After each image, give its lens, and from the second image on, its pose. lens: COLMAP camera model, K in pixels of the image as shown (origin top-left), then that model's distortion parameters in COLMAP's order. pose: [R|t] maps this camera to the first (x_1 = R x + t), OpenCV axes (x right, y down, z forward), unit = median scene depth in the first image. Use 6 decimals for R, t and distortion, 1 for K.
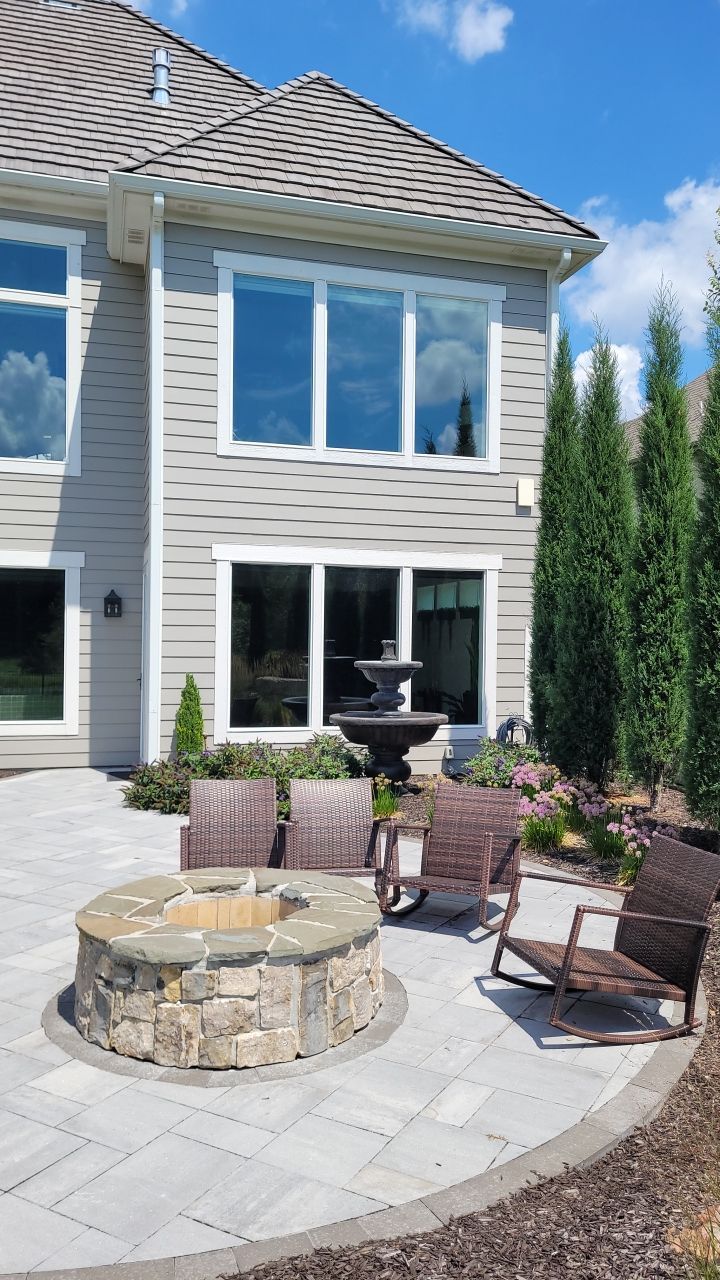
lens RADIAL K [[970.8, 0, 360.9], [0, 970.8, 666.6], [0, 0, 1]] dist [0.020695, -0.005818]
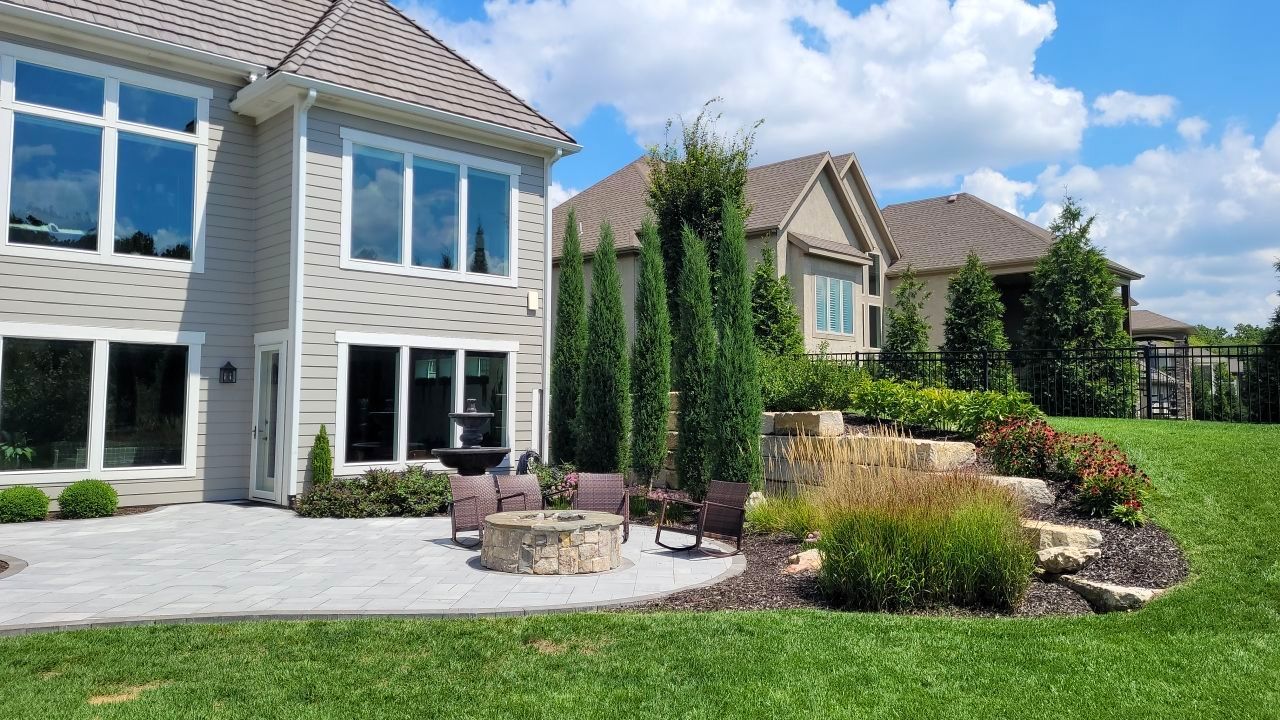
lens RADIAL K [[970.8, 0, 640.0], [0, 970.8, 360.0], [0, 0, 1]] dist [0.020695, -0.005818]
pose [[0.889345, 0.012707, 0.457059, -0.387332], [0.020333, 0.997526, -0.067296, 0.017733], [-0.456784, 0.069143, 0.886887, -0.420422]]
